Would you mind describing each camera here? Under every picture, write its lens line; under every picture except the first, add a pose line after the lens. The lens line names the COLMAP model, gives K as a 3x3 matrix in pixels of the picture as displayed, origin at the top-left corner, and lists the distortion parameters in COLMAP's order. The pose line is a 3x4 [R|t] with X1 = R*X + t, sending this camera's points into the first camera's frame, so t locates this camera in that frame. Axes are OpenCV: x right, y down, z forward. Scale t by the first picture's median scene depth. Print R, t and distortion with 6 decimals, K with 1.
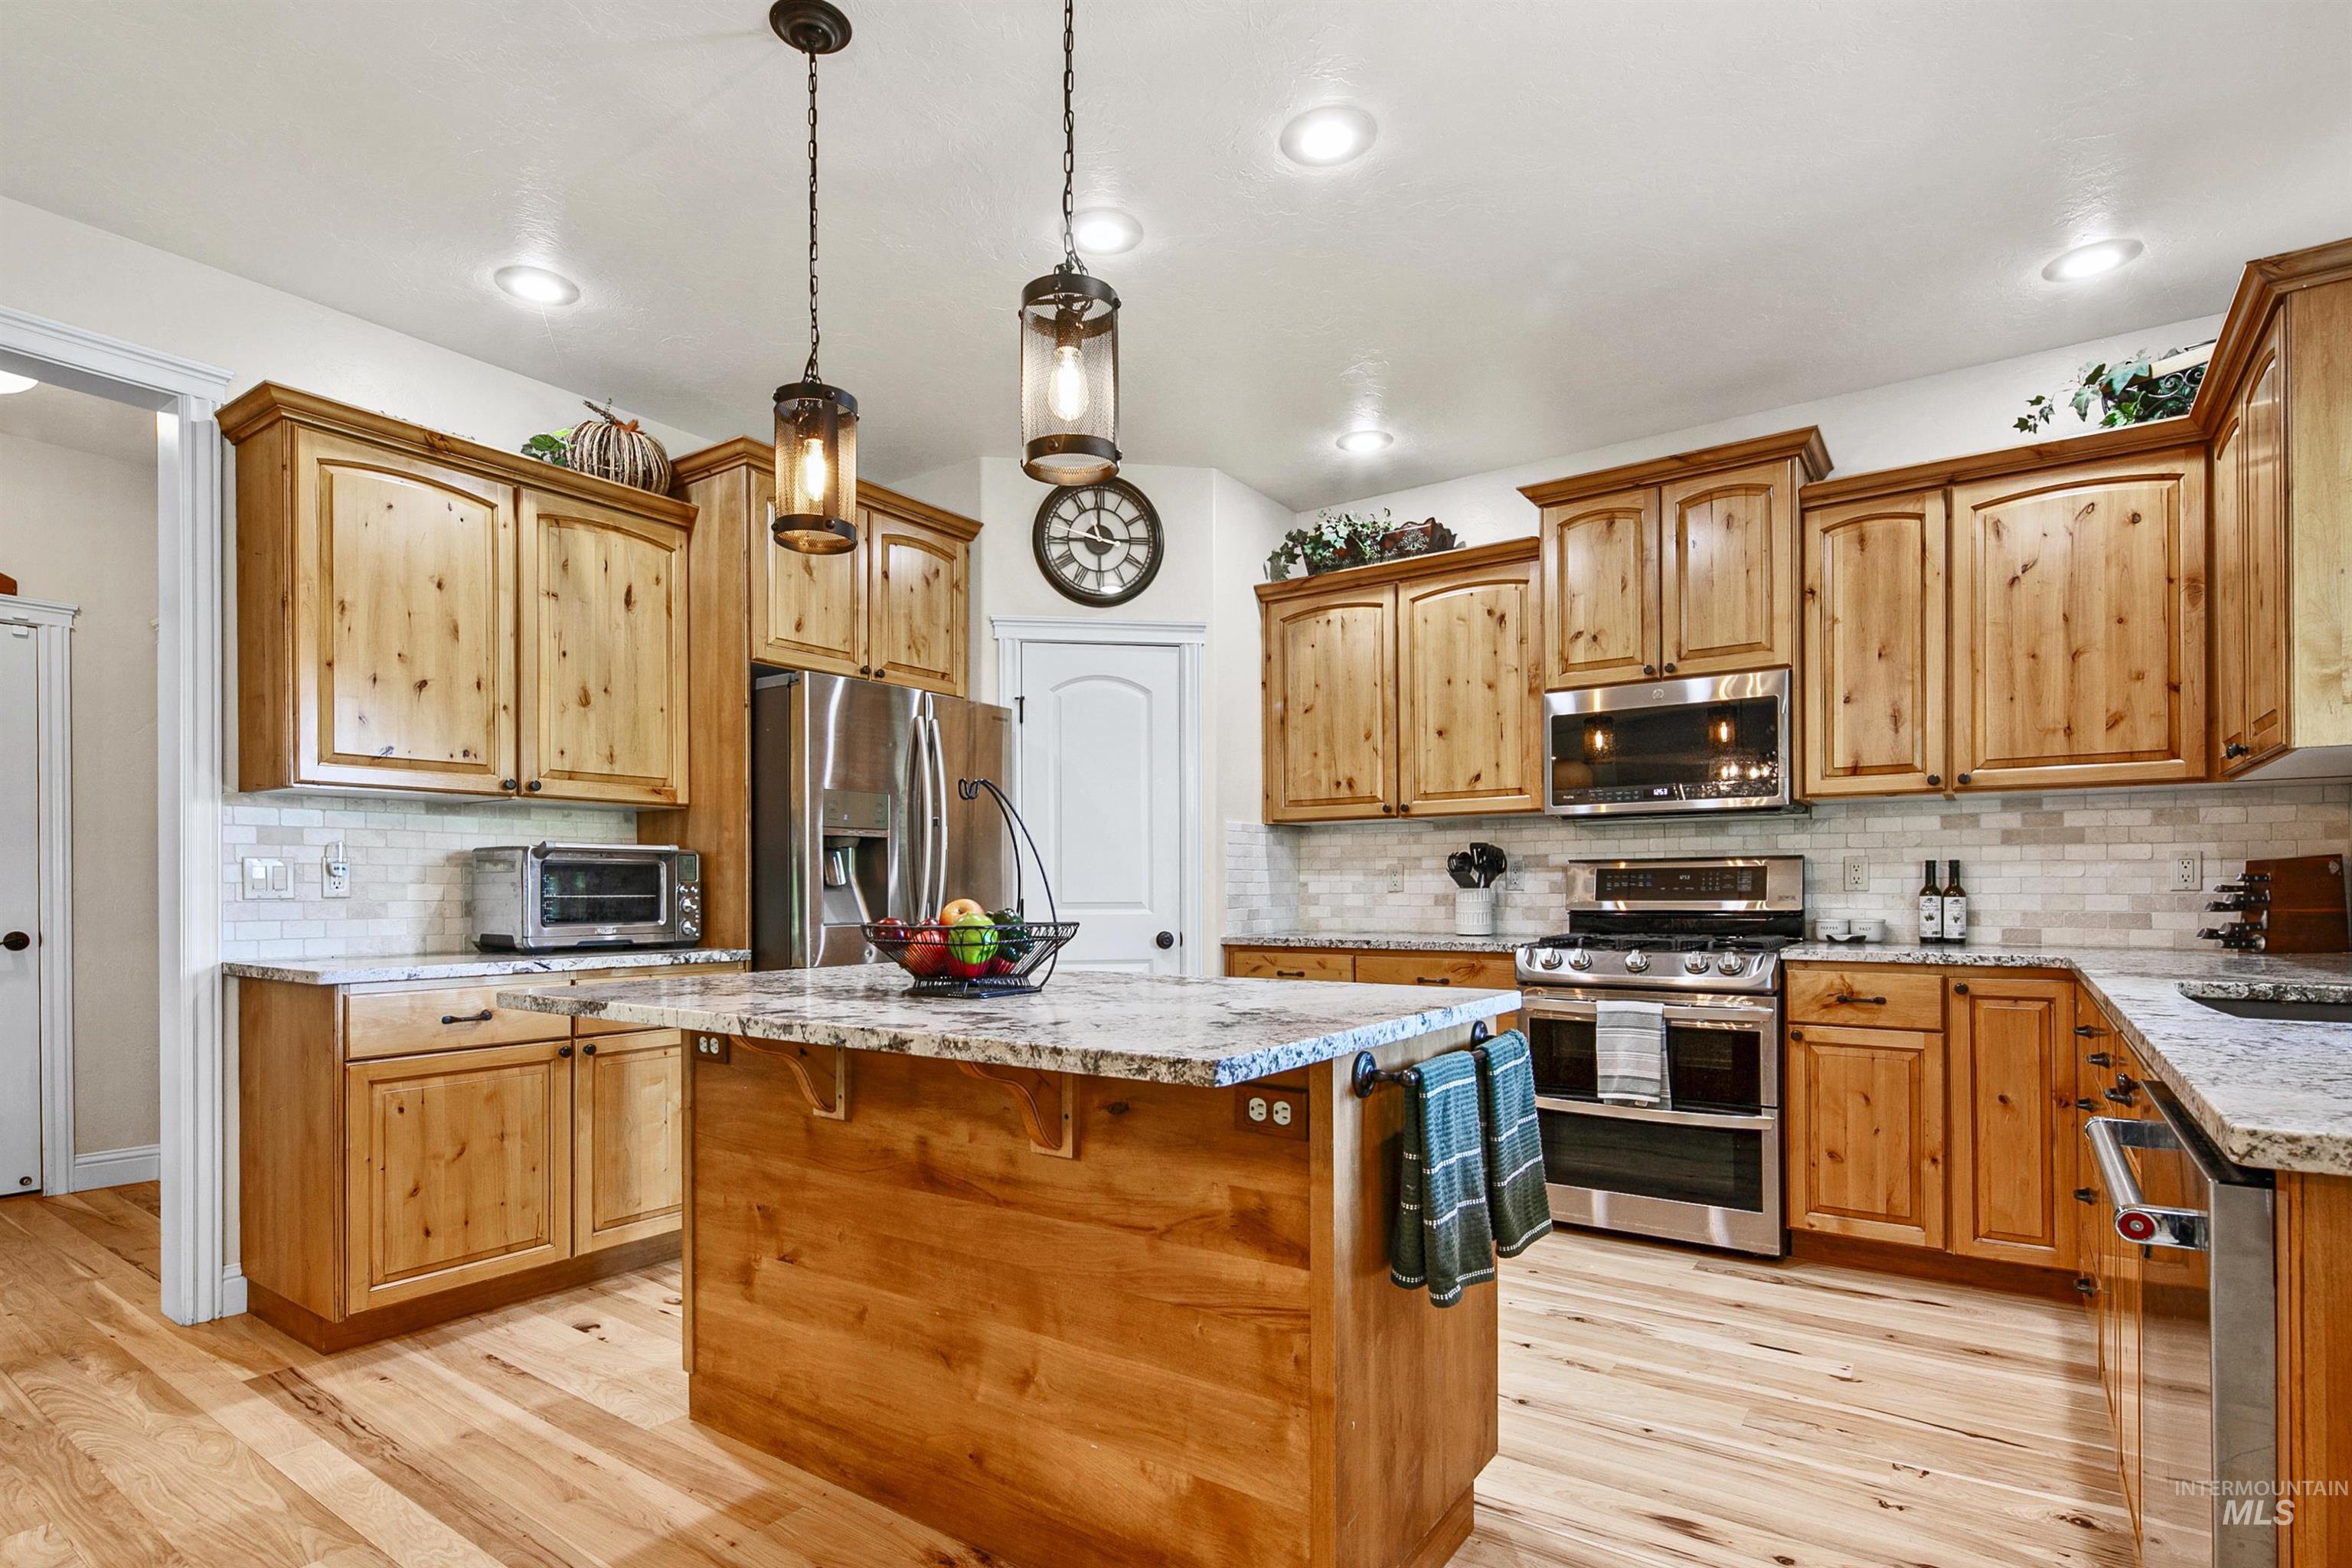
lens RADIAL K [[1169.6, 0, 1149.3], [0, 1169.6, 893.3], [0, 0, 1]] dist [0.006813, -0.004461]
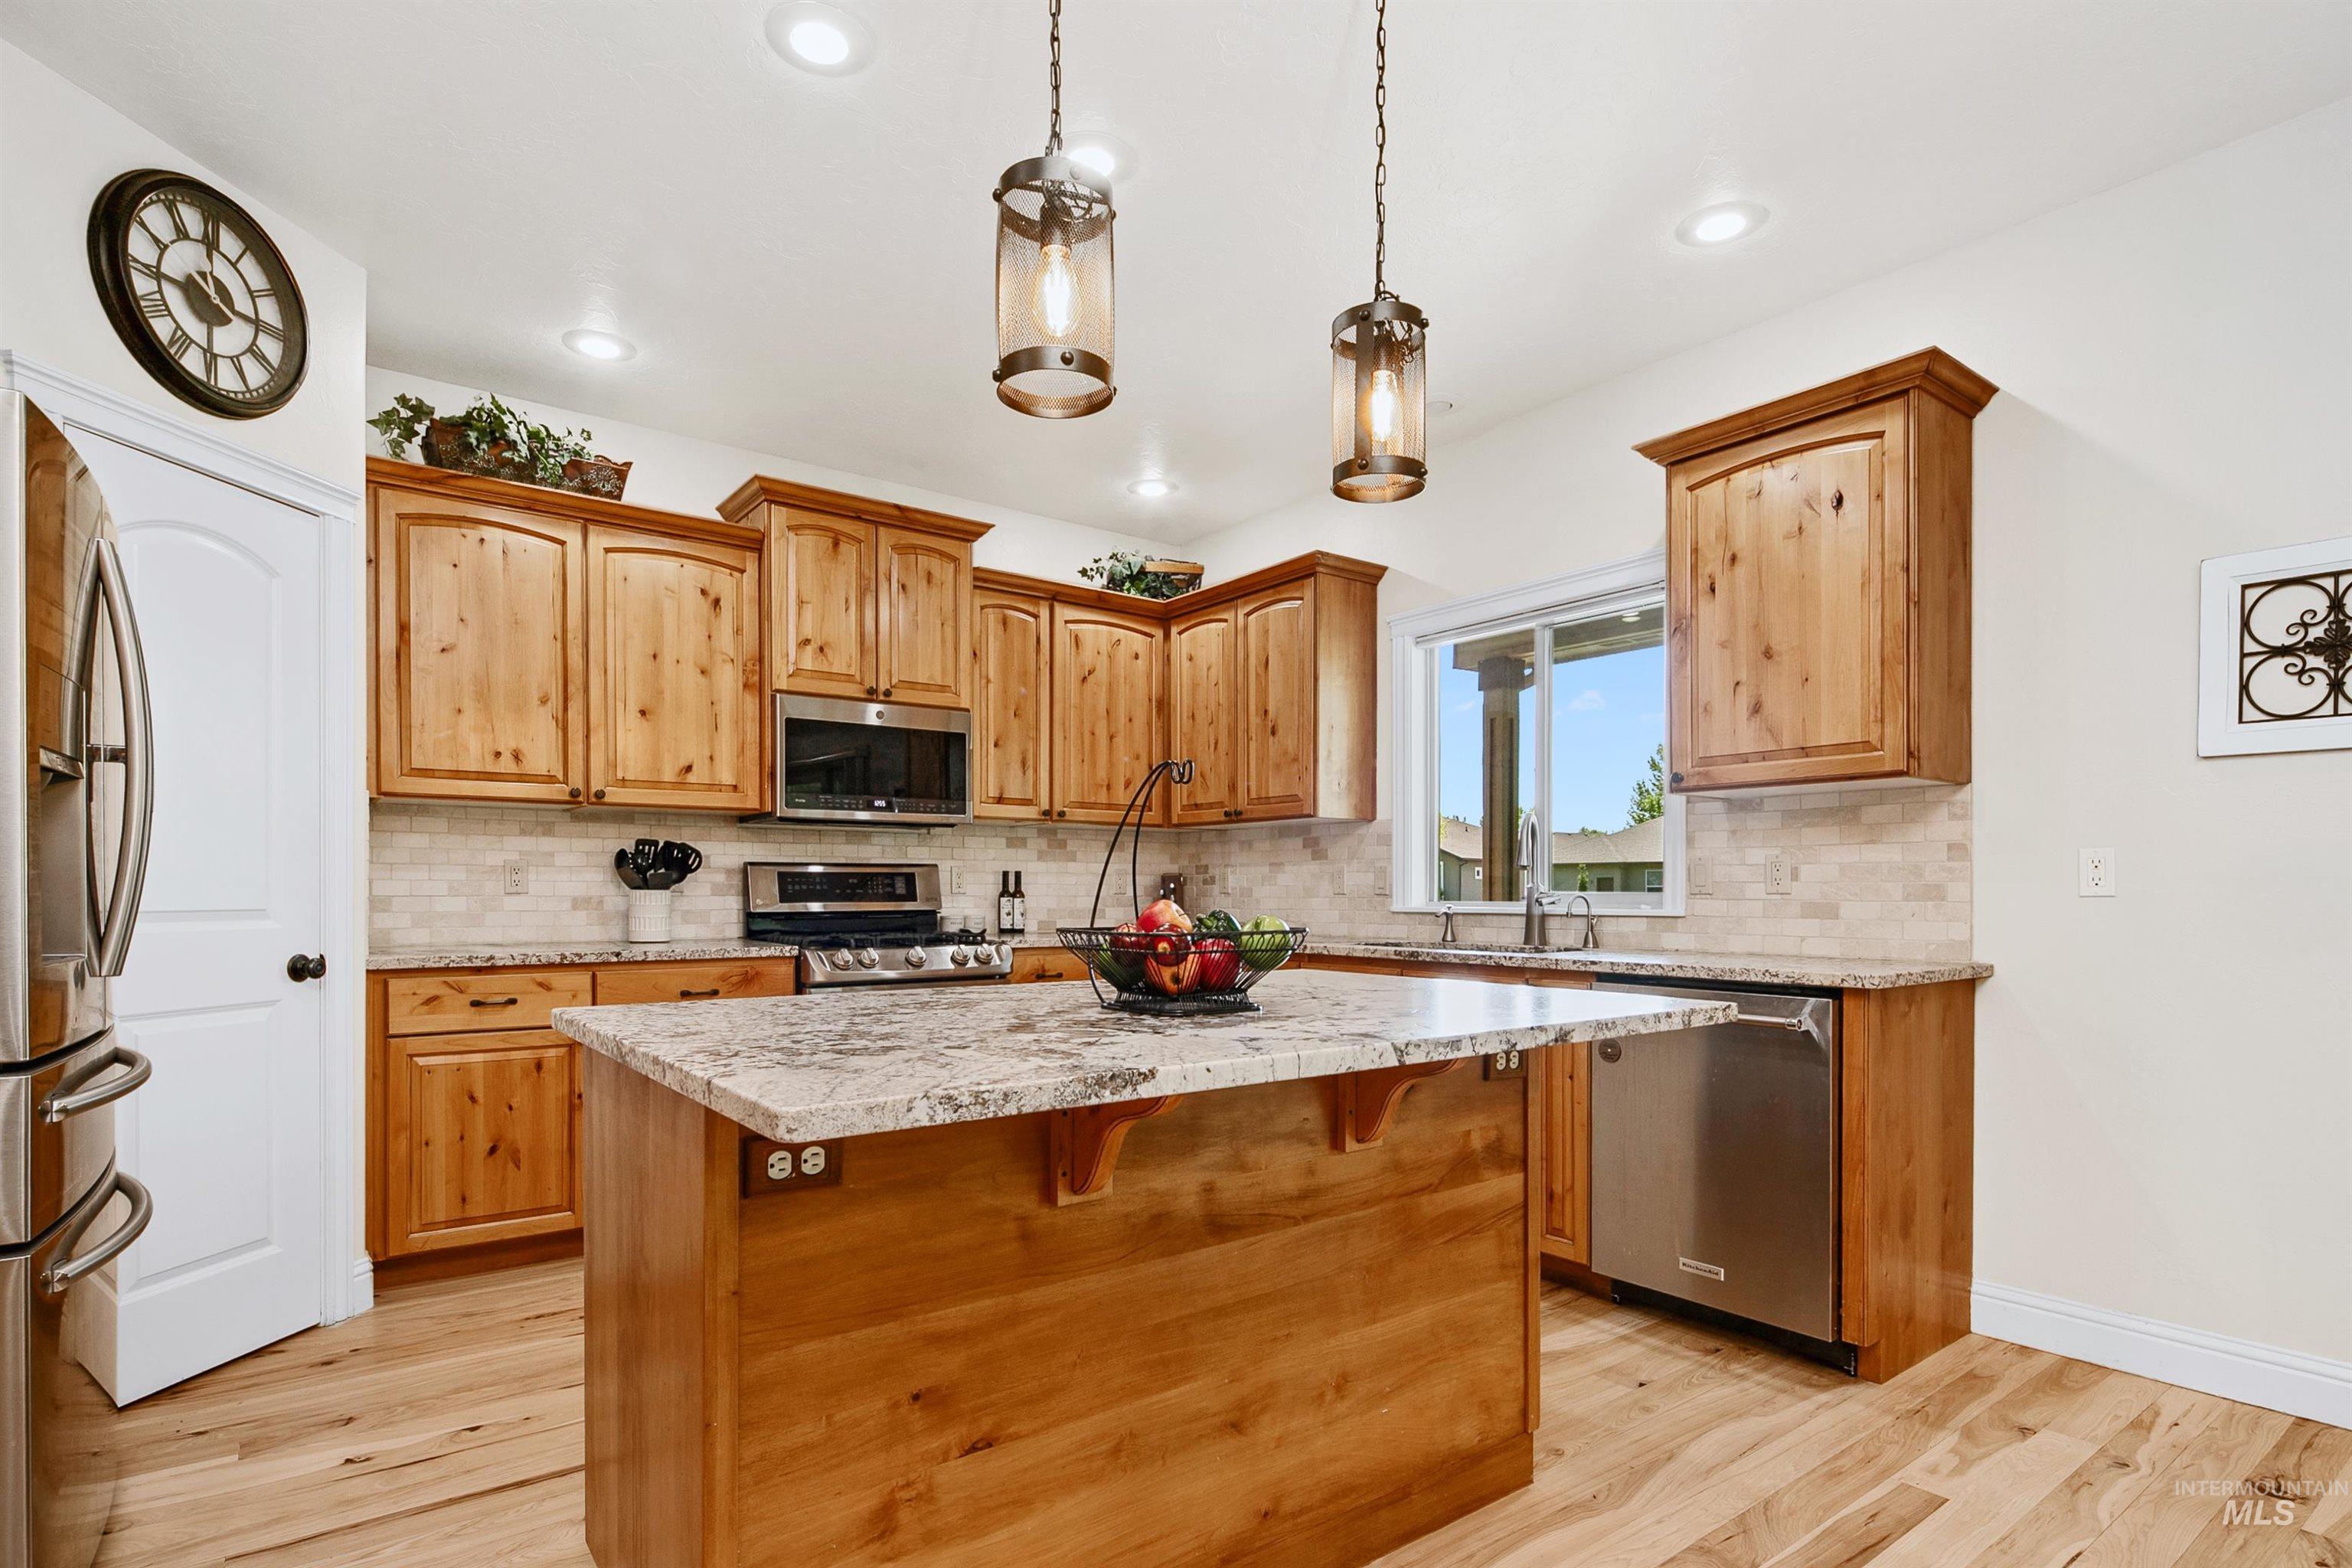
lens RADIAL K [[1169.6, 0, 1150.5], [0, 1169.6, 906.8], [0, 0, 1]] dist [0.006813, -0.004461]
pose [[0.303786, -0.008566, 0.952702, -0.589079], [0.001022, 0.999962, 0.008665, 0.001714], [-0.952740, -0.001658, 0.303783, 0.459911]]
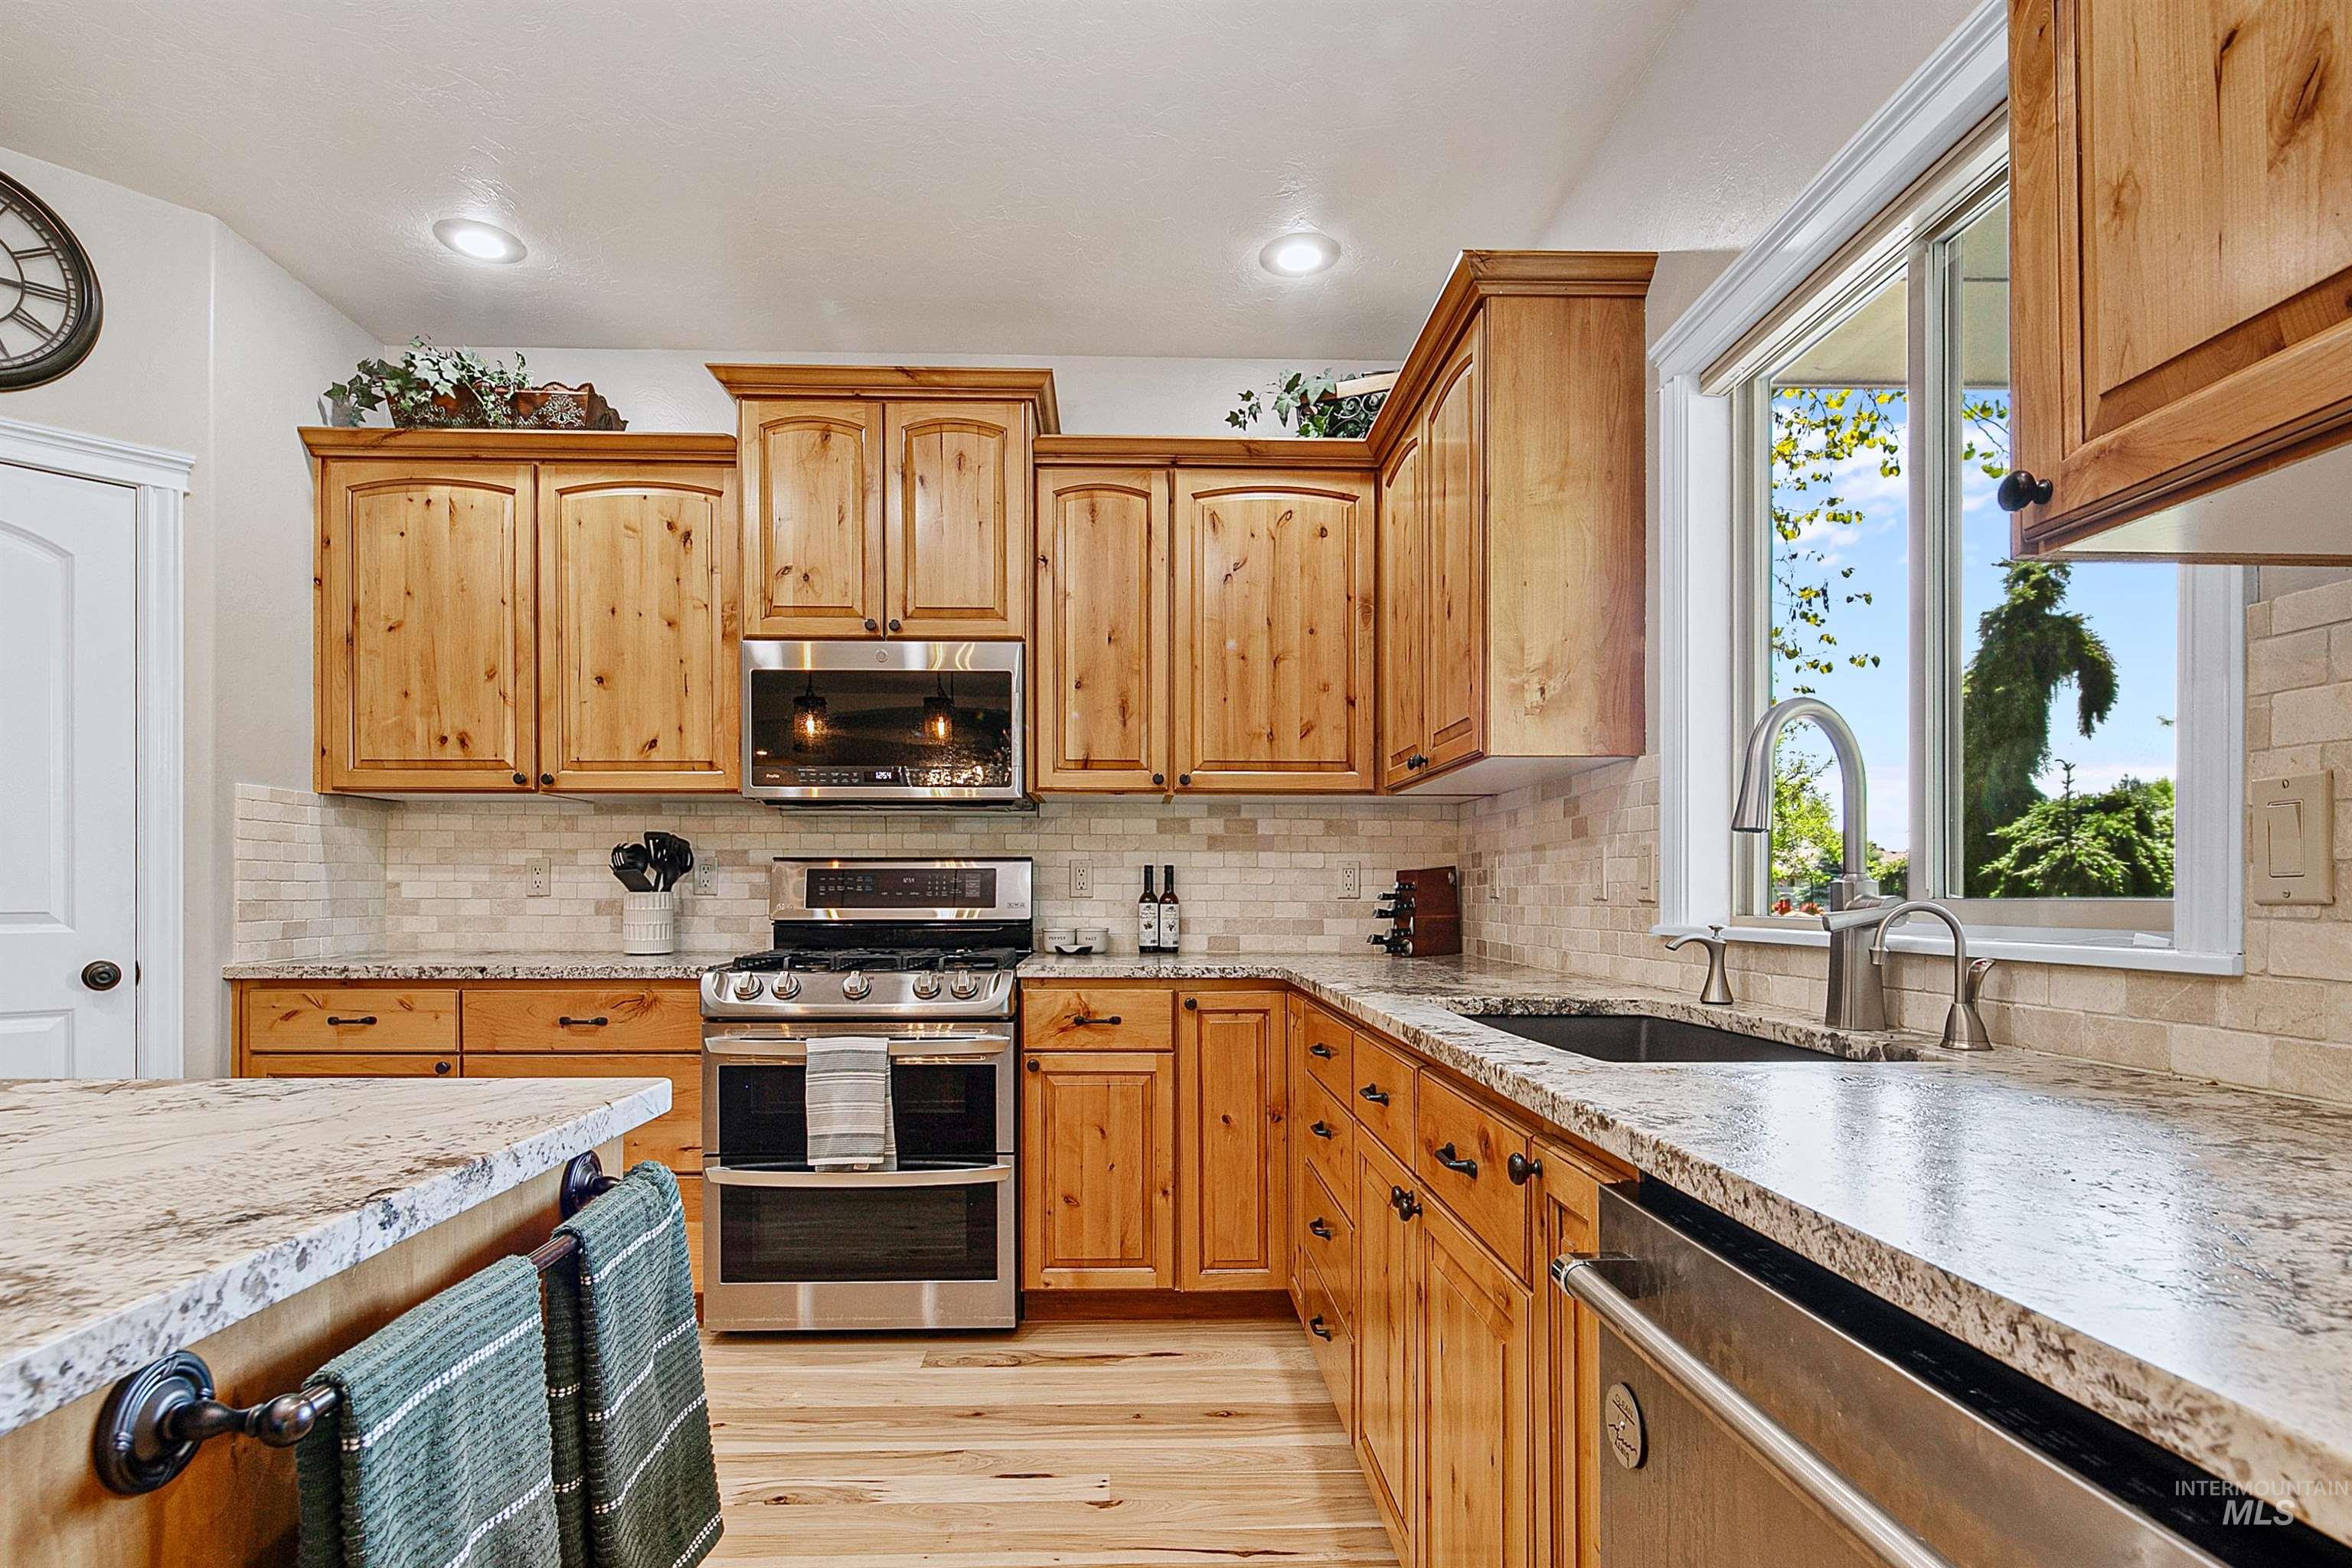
lens RADIAL K [[1169.6, 0, 1151.6], [0, 1169.6, 895.9], [0, 0, 1]] dist [0.006813, -0.004461]
pose [[0.794937, 0.004686, 0.606674, 0.097655], [-0.003077, 0.999988, -0.003693, 0.000052], [-0.606684, 0.001068, 0.794942, 0.257327]]
